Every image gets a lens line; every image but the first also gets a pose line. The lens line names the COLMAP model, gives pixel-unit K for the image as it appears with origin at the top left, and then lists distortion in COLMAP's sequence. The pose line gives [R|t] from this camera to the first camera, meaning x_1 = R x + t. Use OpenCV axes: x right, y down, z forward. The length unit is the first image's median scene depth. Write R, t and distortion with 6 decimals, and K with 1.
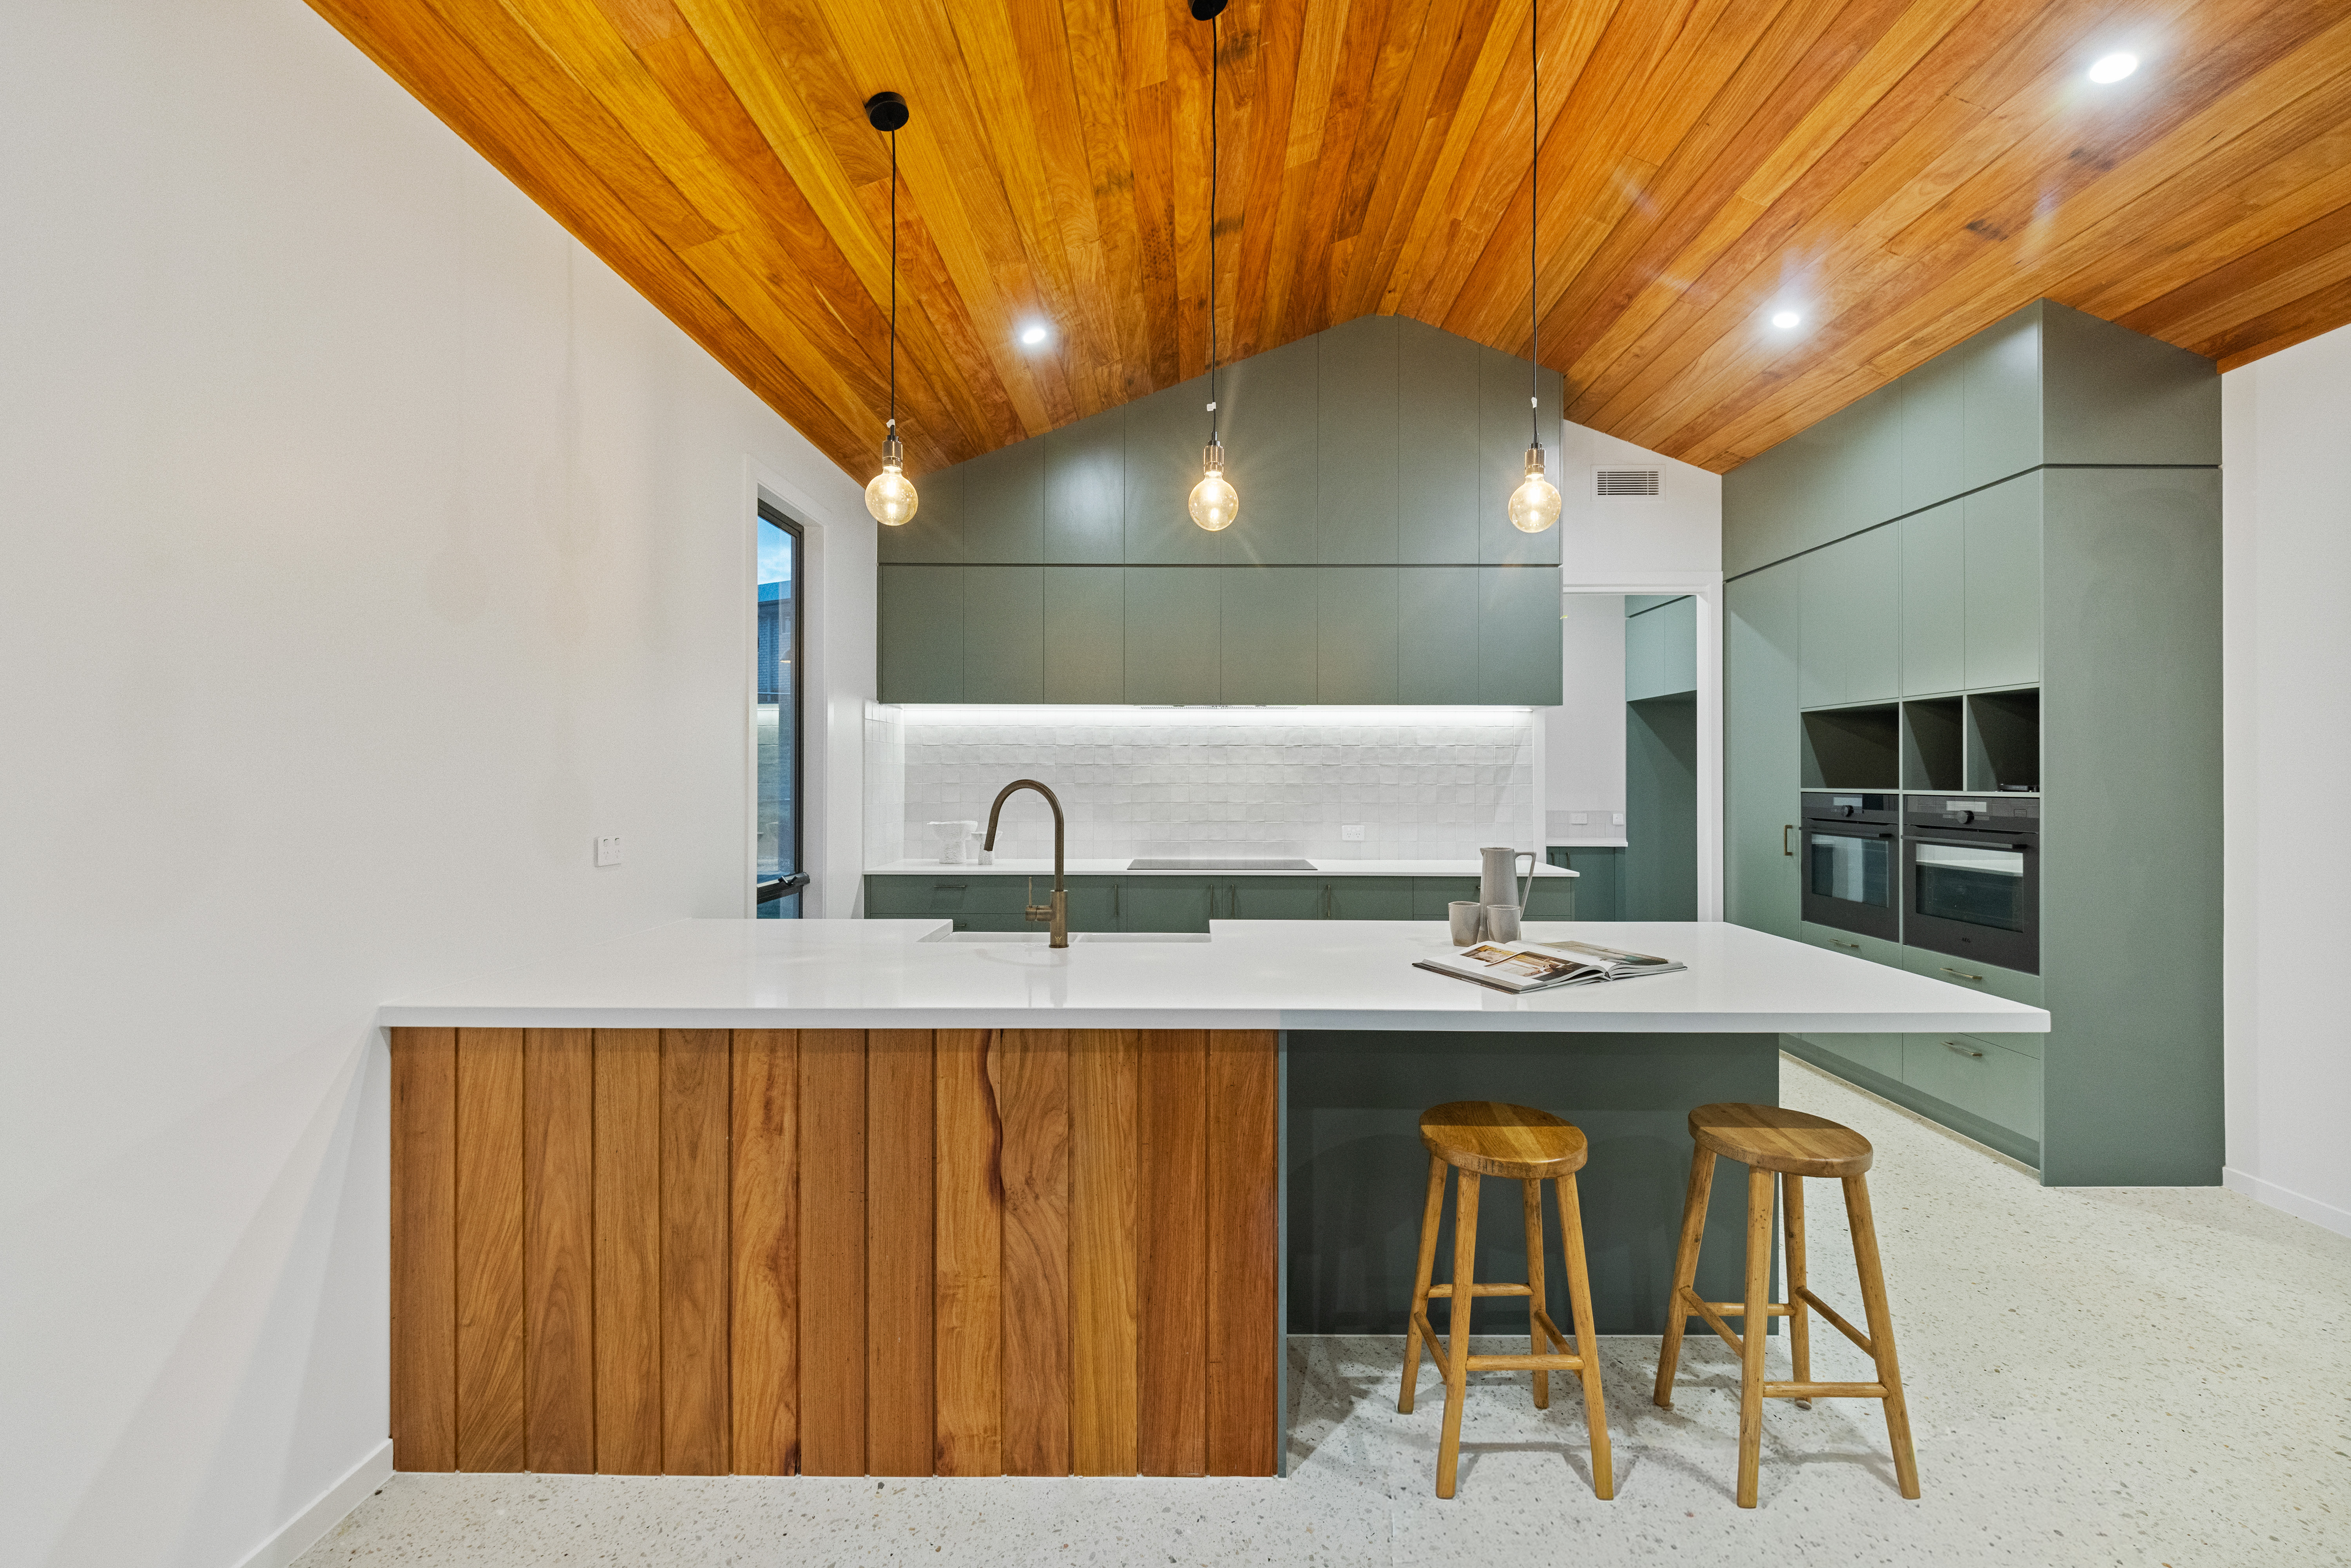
lens RADIAL K [[916.7, 0, 1188.0], [0, 916.7, 776.3], [0, 0, 1]] dist [0.000164, -0.000188]
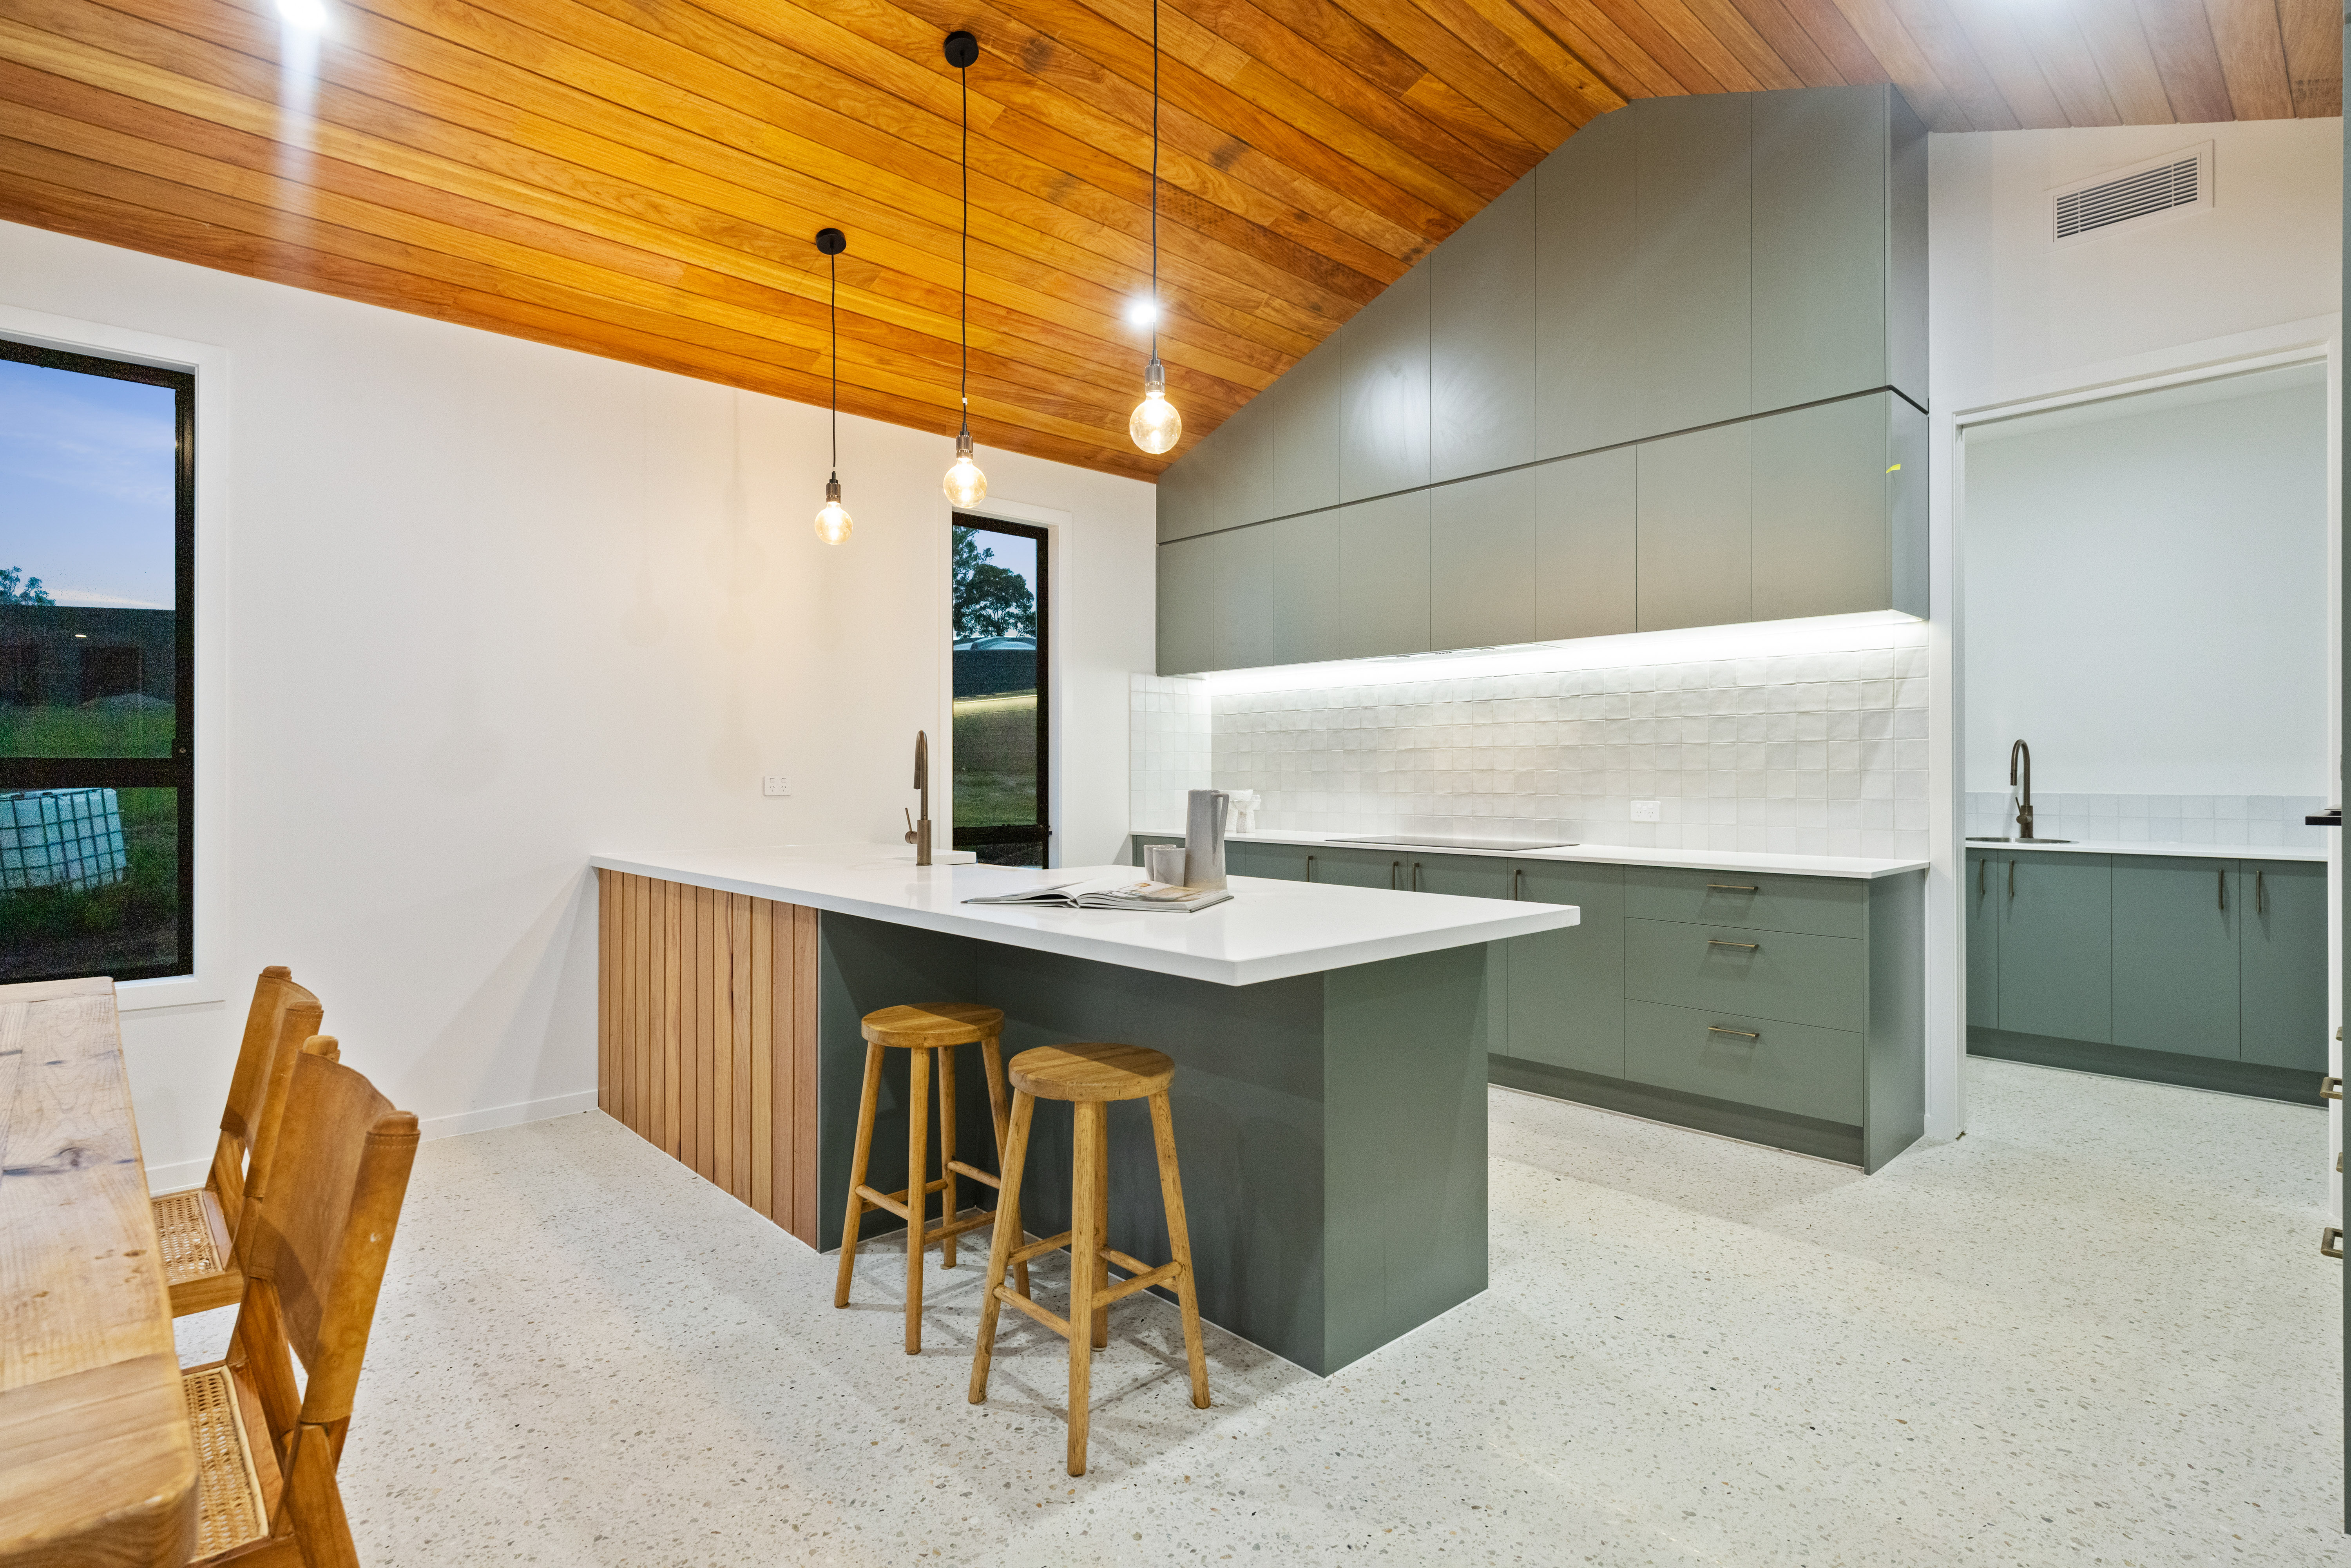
lens RADIAL K [[1159.0, 0, 1182.8], [0, 1159.0, 775.9], [0, 0, 1]] dist [0.001442, -0.000037]
pose [[0.685974, -0.001783, -0.727624, 0.604976], [0.001815, 0.999998, -0.000739, 0.034102], [0.727624, -0.000813, 0.685976, 0.092682]]
